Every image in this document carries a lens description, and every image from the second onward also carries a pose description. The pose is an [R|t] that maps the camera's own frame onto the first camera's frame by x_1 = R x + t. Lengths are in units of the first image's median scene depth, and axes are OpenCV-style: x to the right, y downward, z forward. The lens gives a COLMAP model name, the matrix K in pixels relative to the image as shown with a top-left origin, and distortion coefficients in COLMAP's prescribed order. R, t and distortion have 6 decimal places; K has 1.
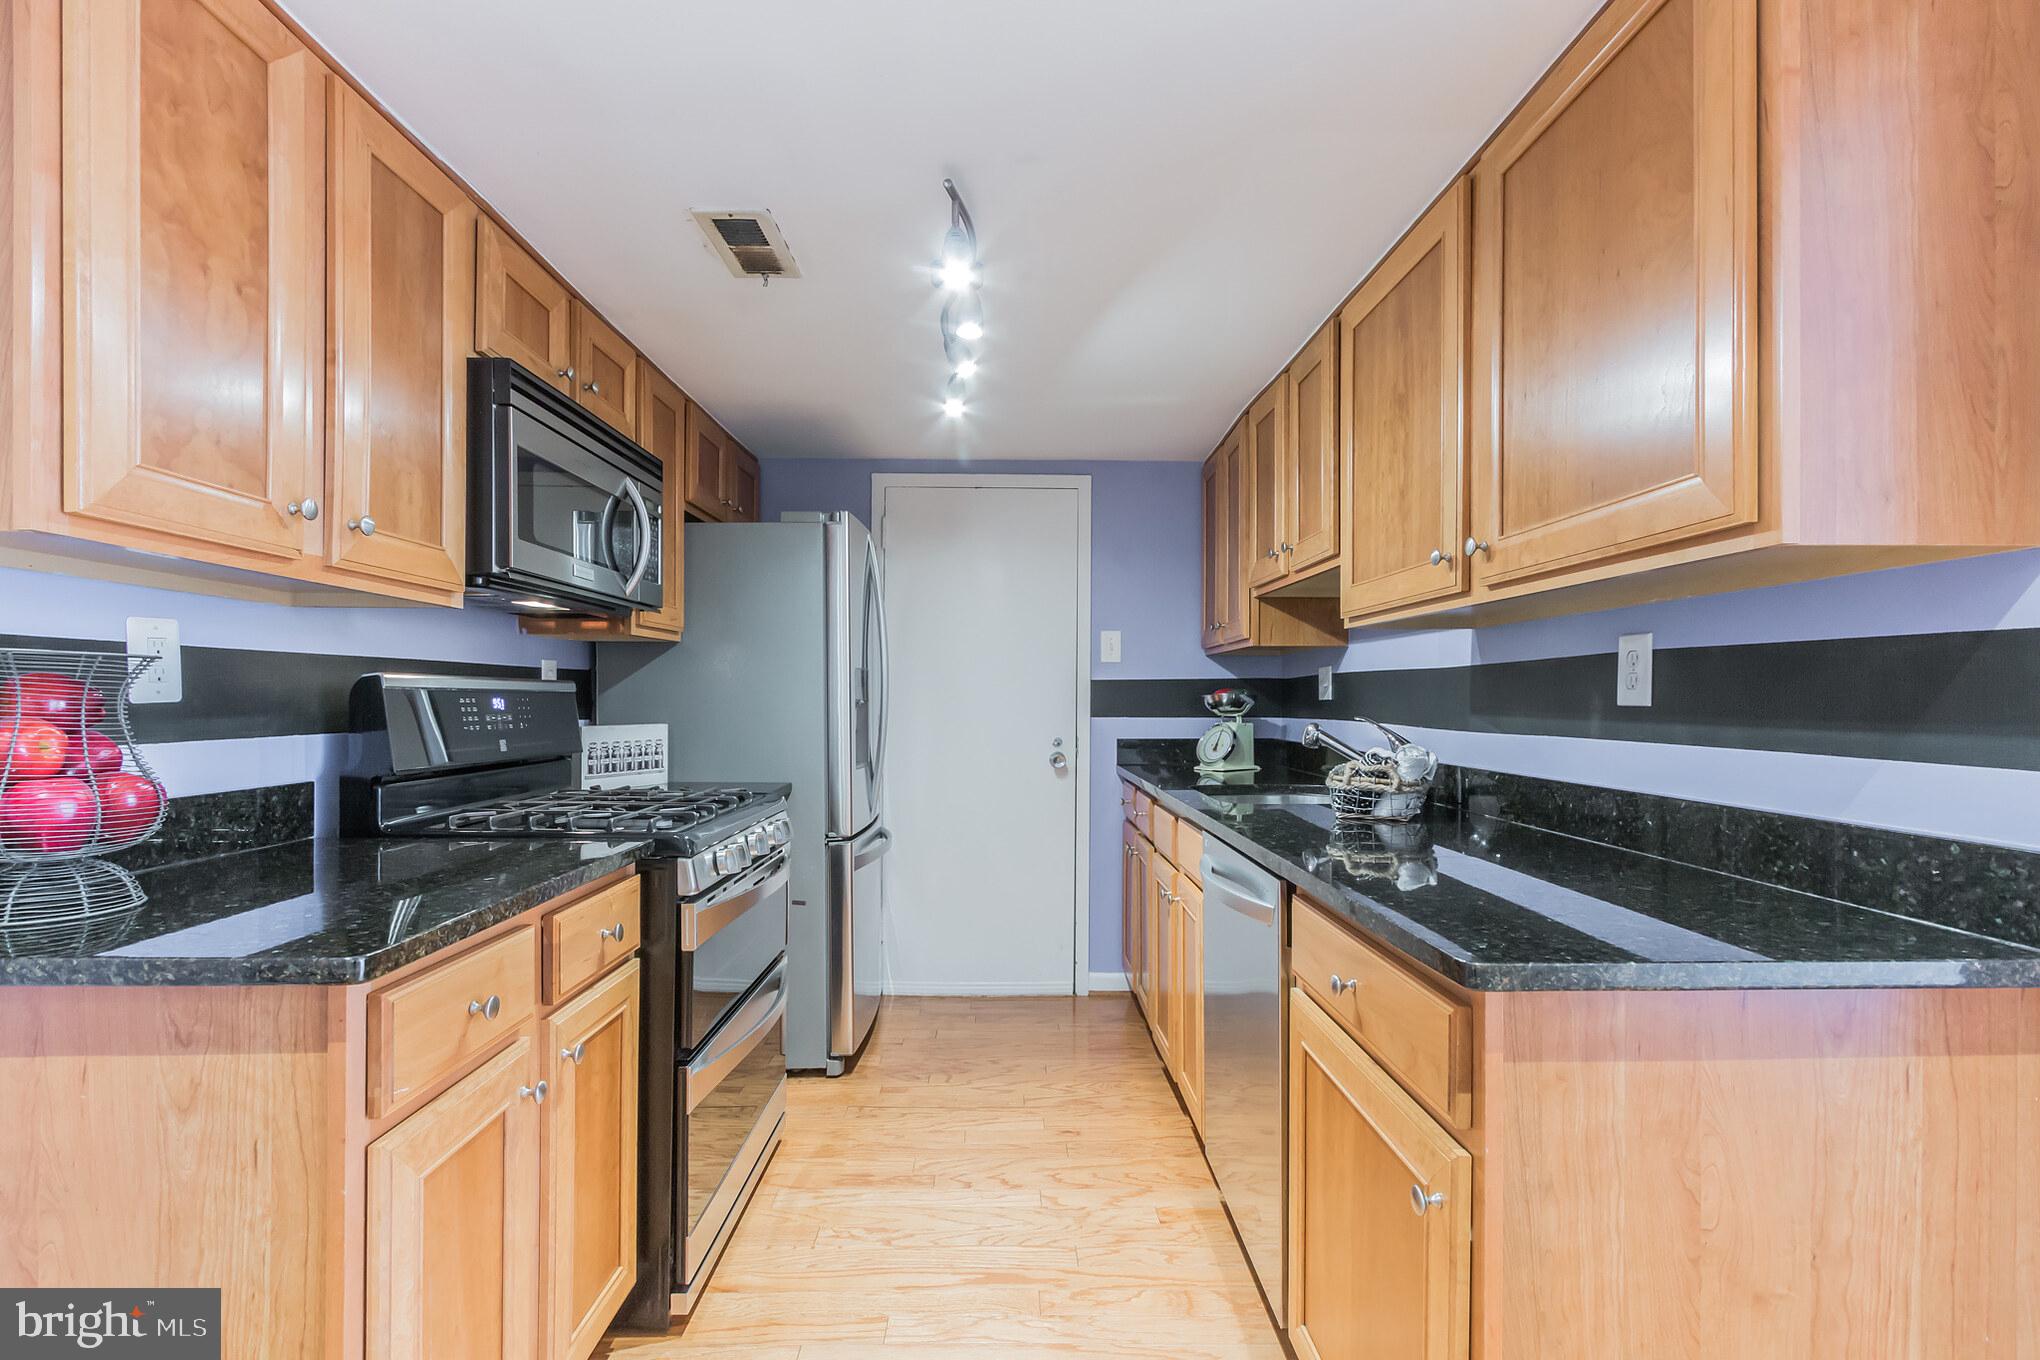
lens RADIAL K [[952.9, 0, 1015.8], [0, 952.9, 699.5], [0, 0, 1]] dist [0.001618, -0.000233]
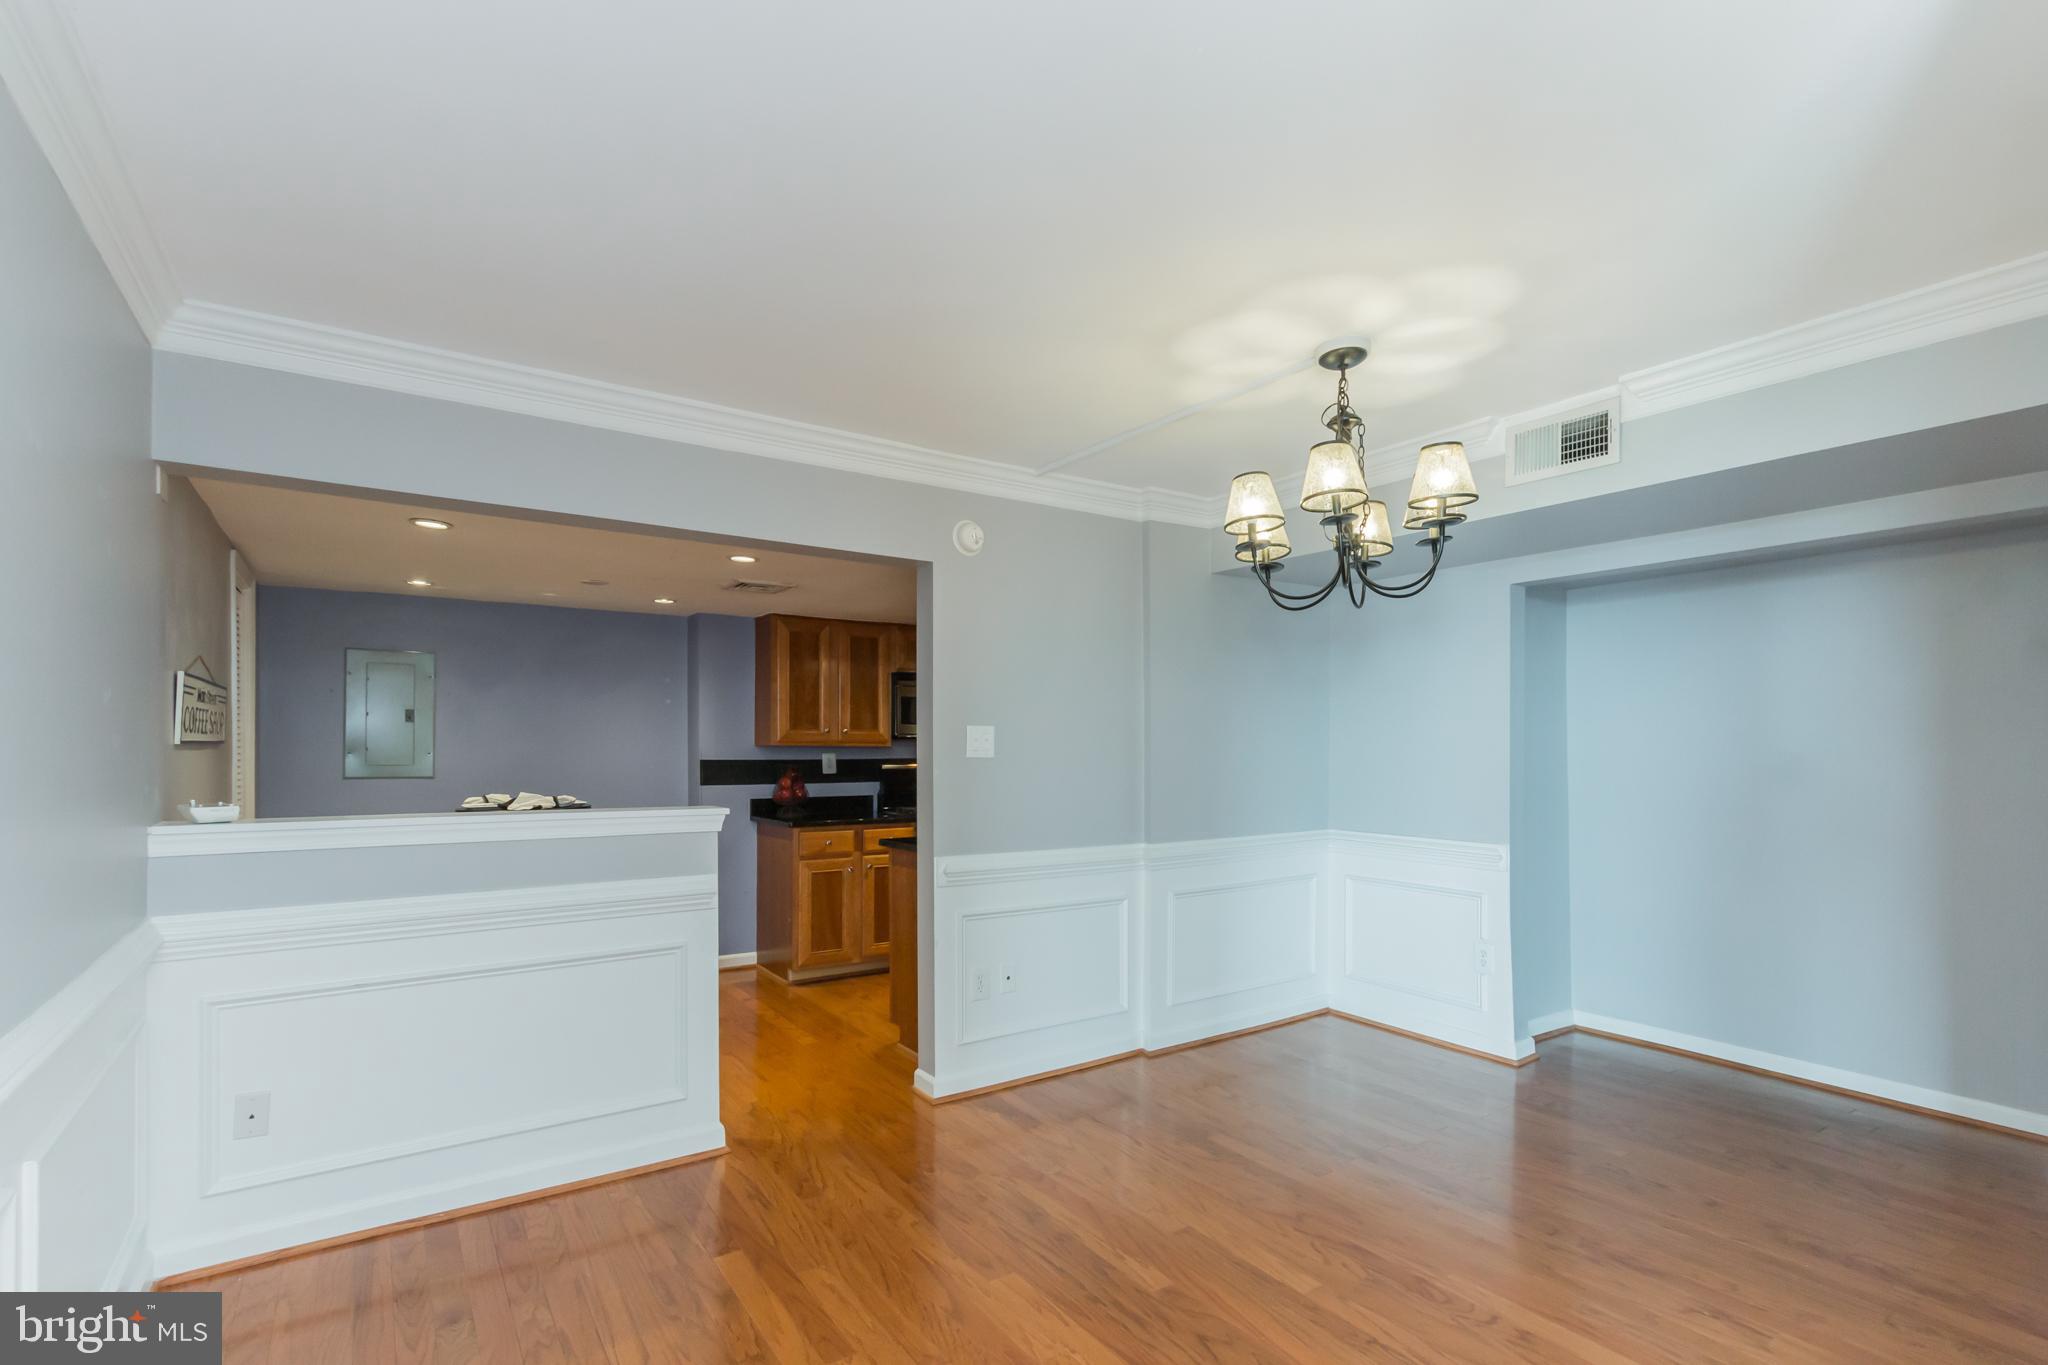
lens RADIAL K [[955.3, 0, 1013.2], [0, 955.3, 737.1], [0, 0, 1]] dist [0.001569, 0.000092]
pose [[0.550803, -0.014578, -0.834508, 2.141176], [0.003560, 0.999879, -0.015117, -0.063145], [0.834628, 0.005355, 0.550789, -0.446659]]
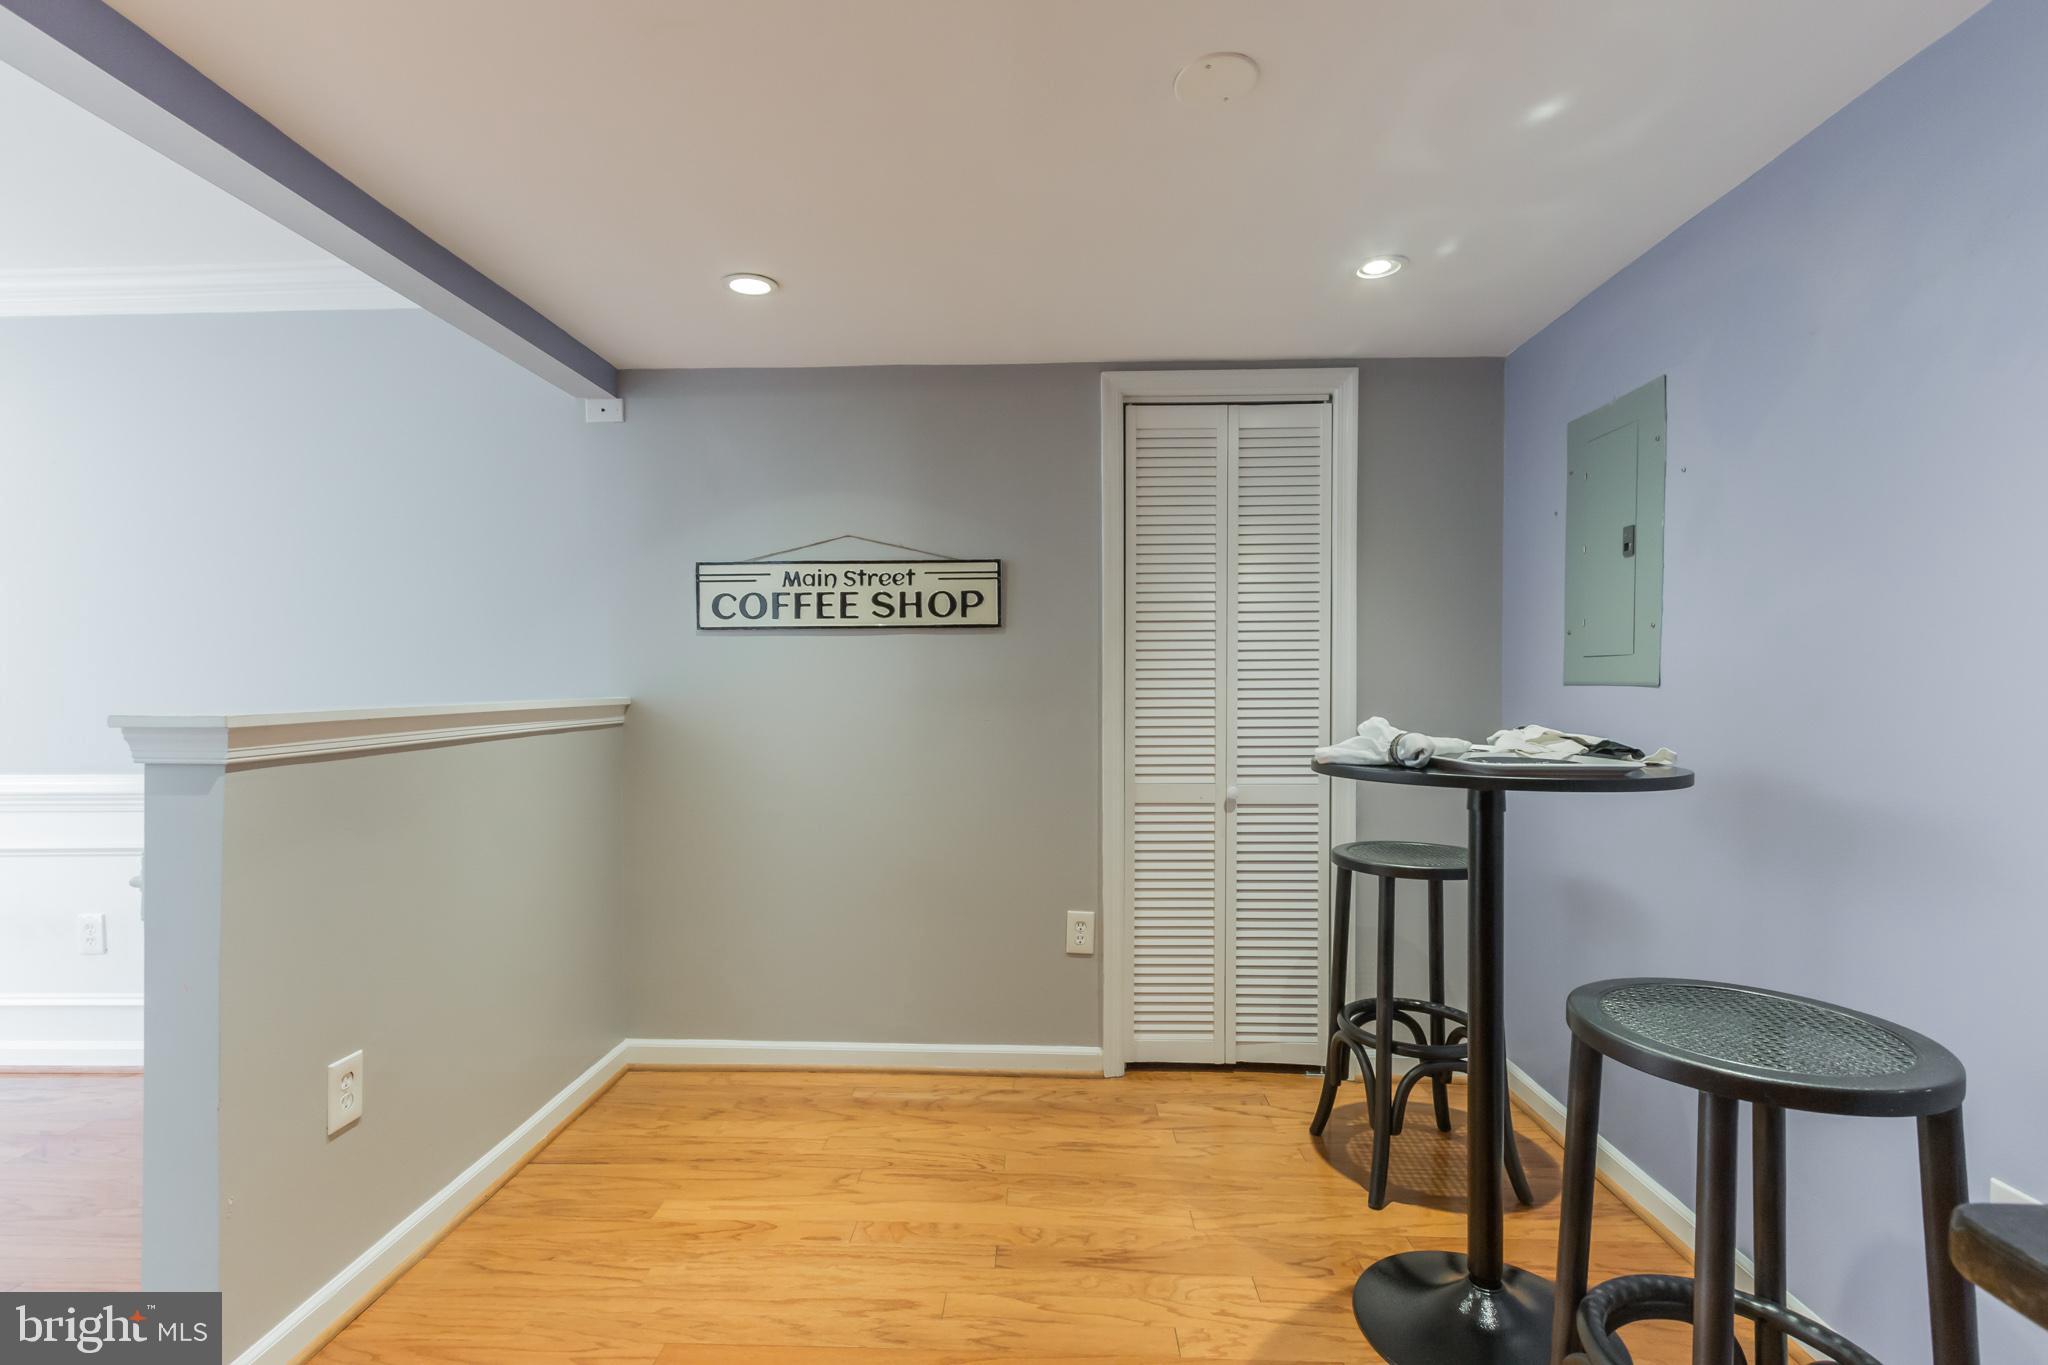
lens RADIAL K [[942.0, 0, 1021.3], [0, 942.0, 704.4], [0, 0, 1]] dist [0.001041, 0.000064]
pose [[-0.998907, -0.005445, 0.046419, -0.111540], [-0.004507, 0.999784, 0.020303, 0.003137], [-0.046519, 0.020072, -0.998716, 0.687935]]
